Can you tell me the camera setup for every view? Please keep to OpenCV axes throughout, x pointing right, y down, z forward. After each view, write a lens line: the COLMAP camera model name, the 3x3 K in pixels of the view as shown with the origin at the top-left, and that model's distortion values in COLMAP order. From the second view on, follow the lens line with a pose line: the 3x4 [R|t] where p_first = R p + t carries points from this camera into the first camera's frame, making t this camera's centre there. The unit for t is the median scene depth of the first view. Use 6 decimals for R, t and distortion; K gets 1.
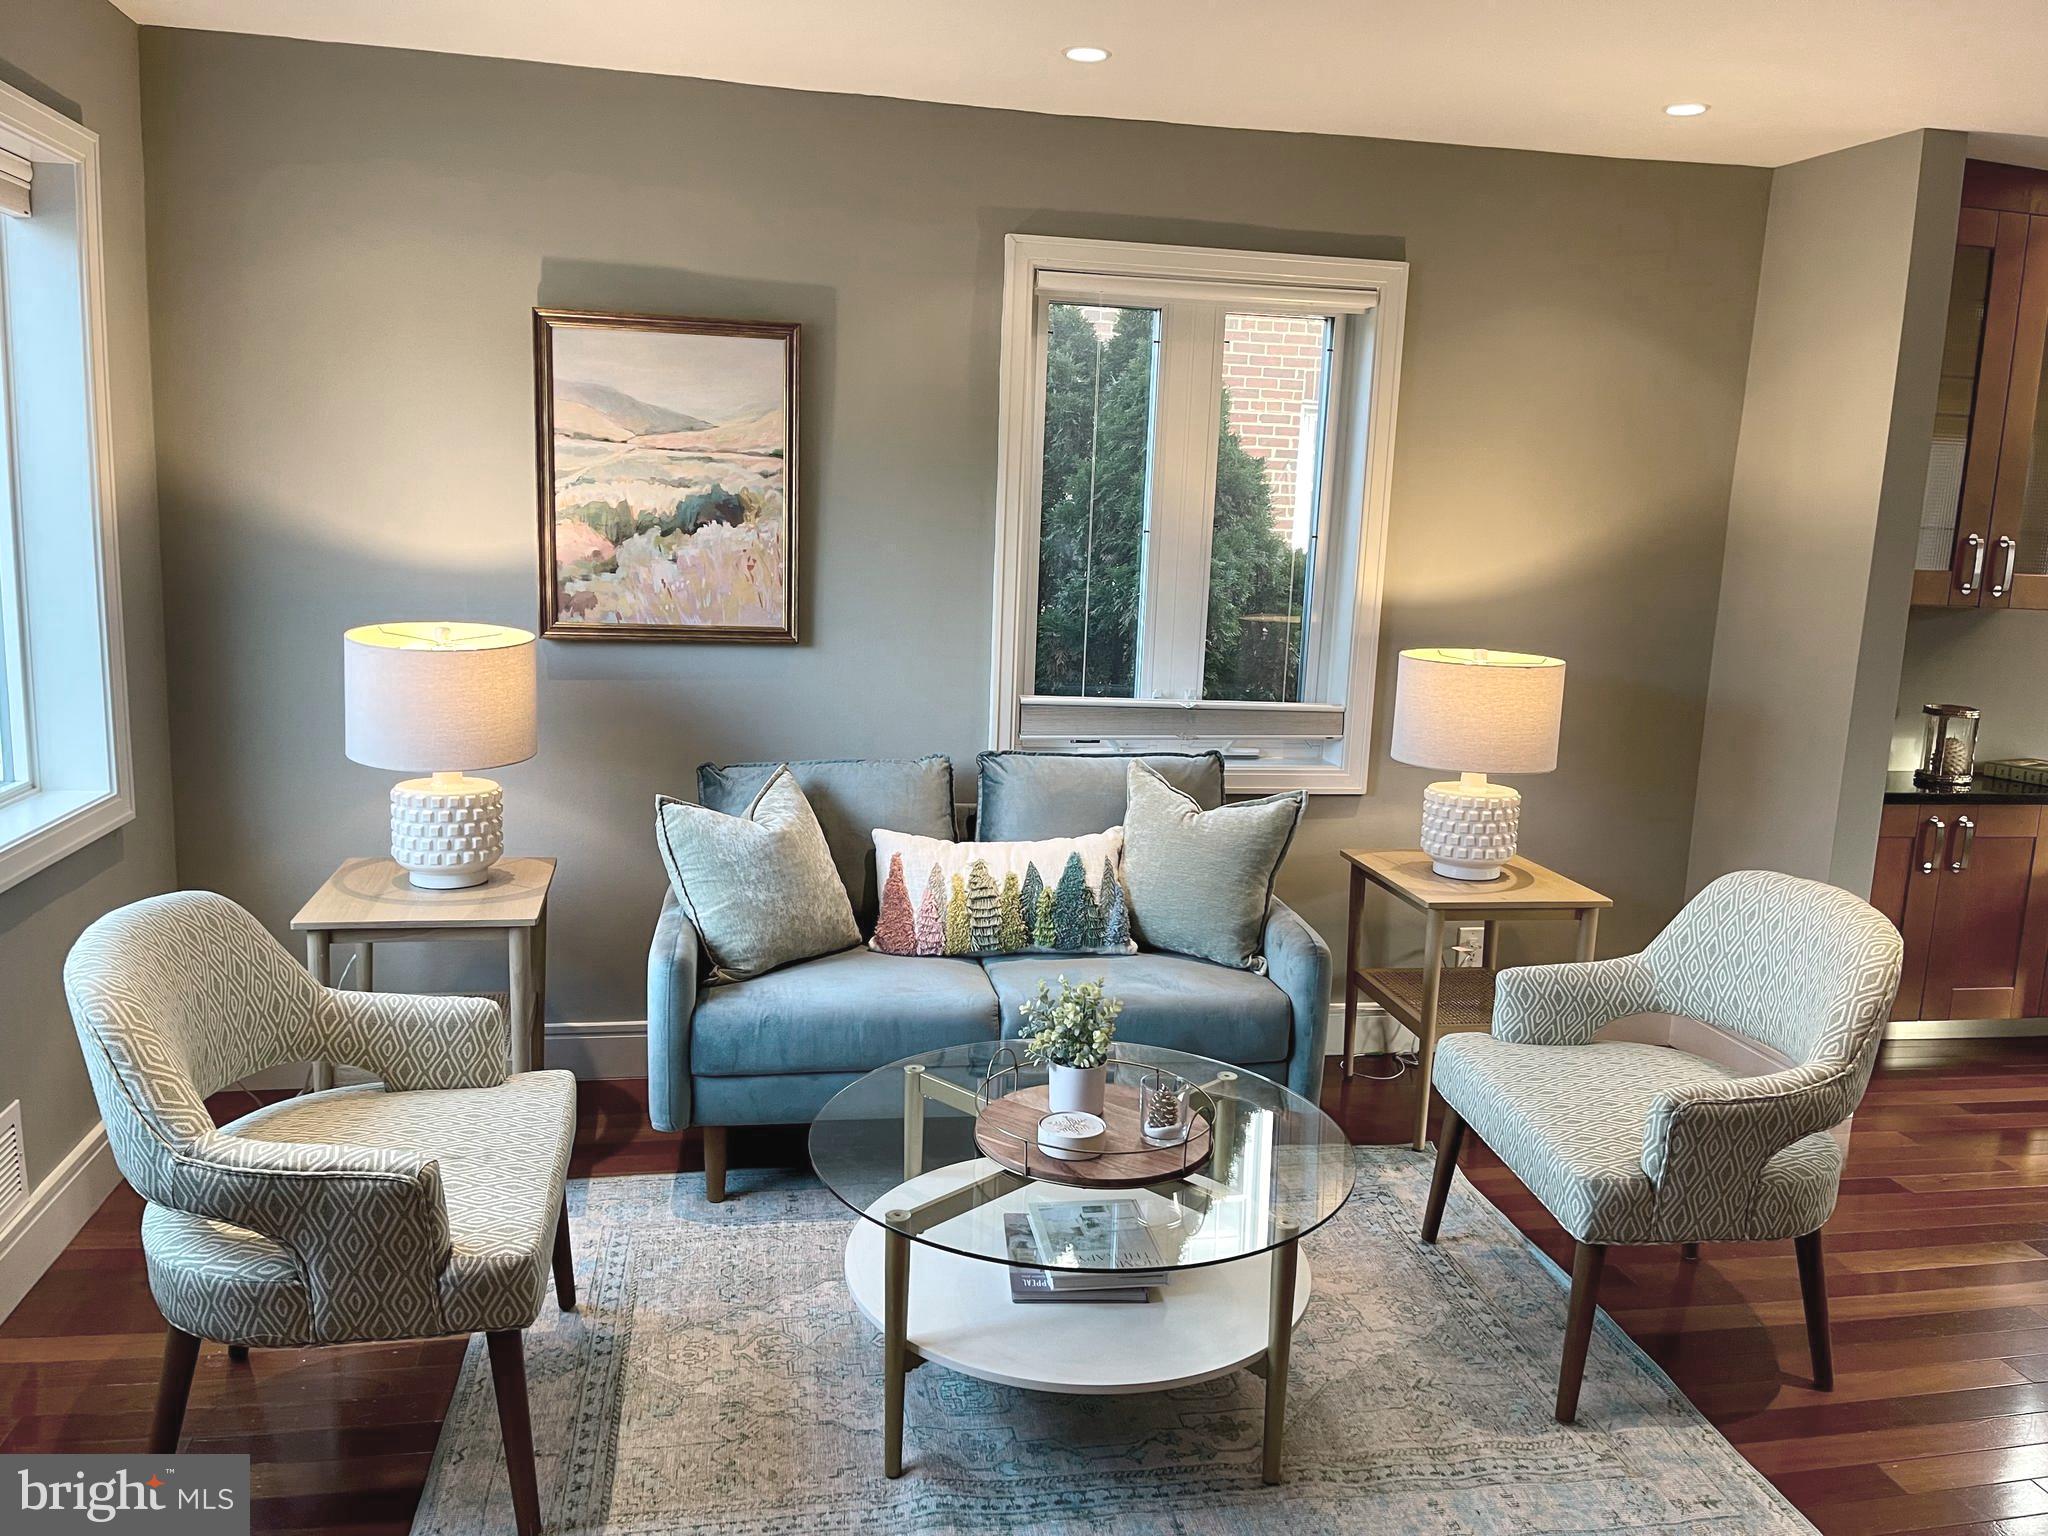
lens RADIAL K [[1594.2, 0, 1030.8], [0, 1594.2, 763.4], [0, 0, 1]] dist [0.082067, -0.078707]
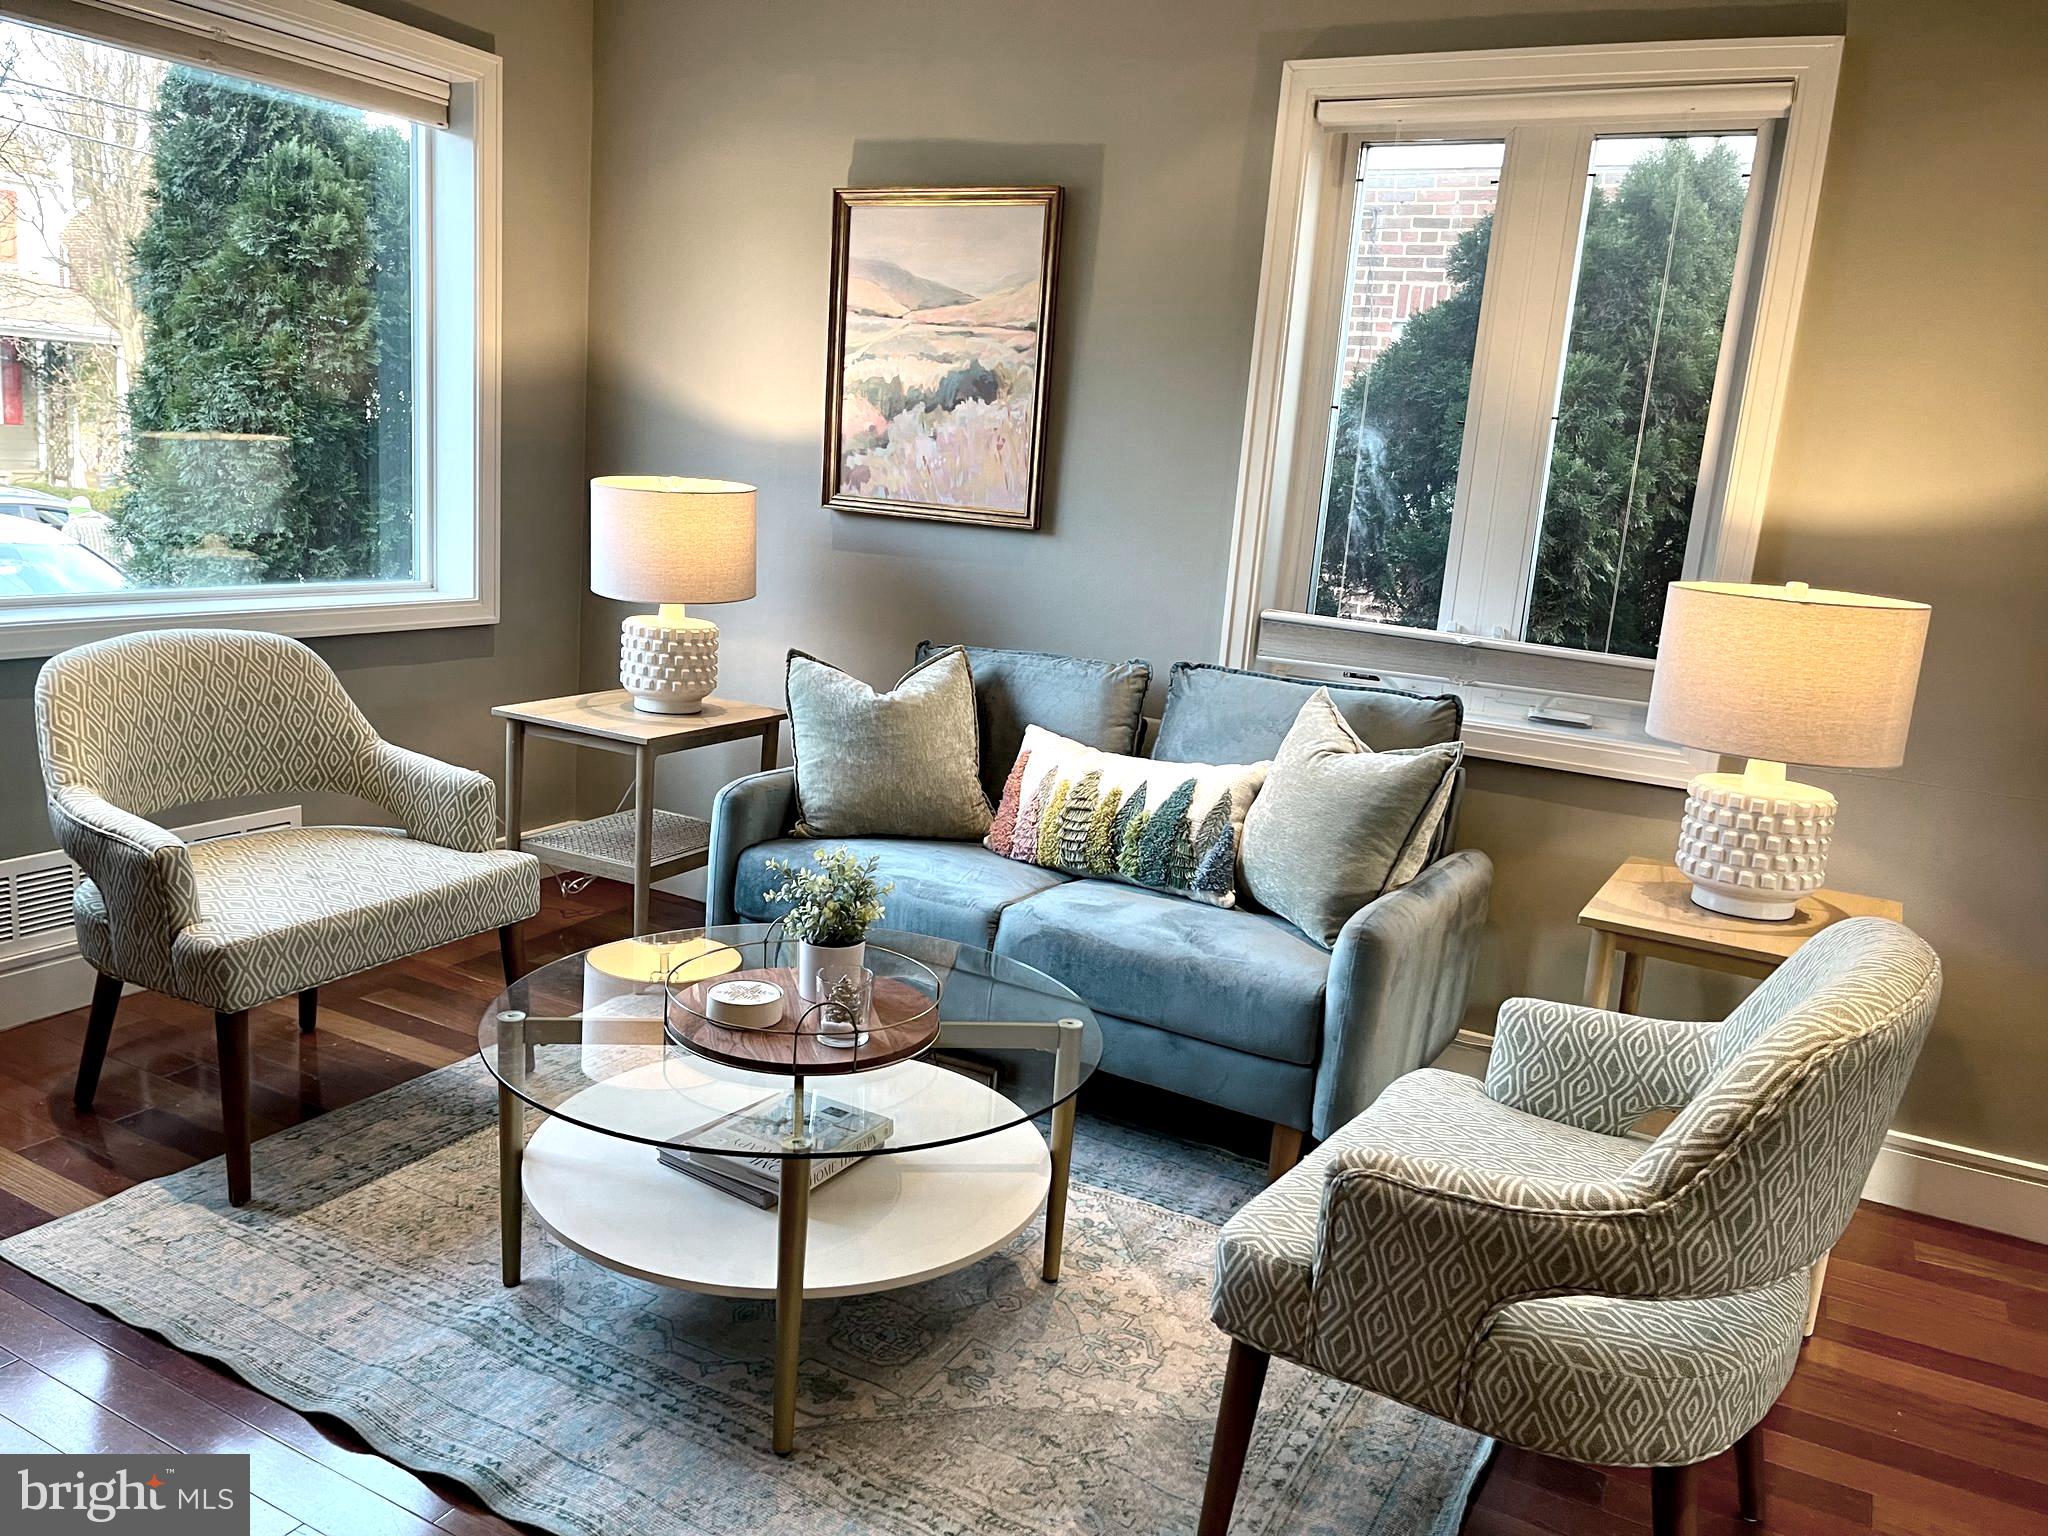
lens RADIAL K [[1578.1, 0, 1024.8], [0, 1578.1, 776.2], [0, 0, 1]] dist [0.064890, -0.073032]
pose [[0.766748, 0.146278, -0.625060, 0.475733], [-0.151945, 0.987378, 0.044681, 0.030072], [0.623707, 0.060716, 0.779297, 0.280245]]
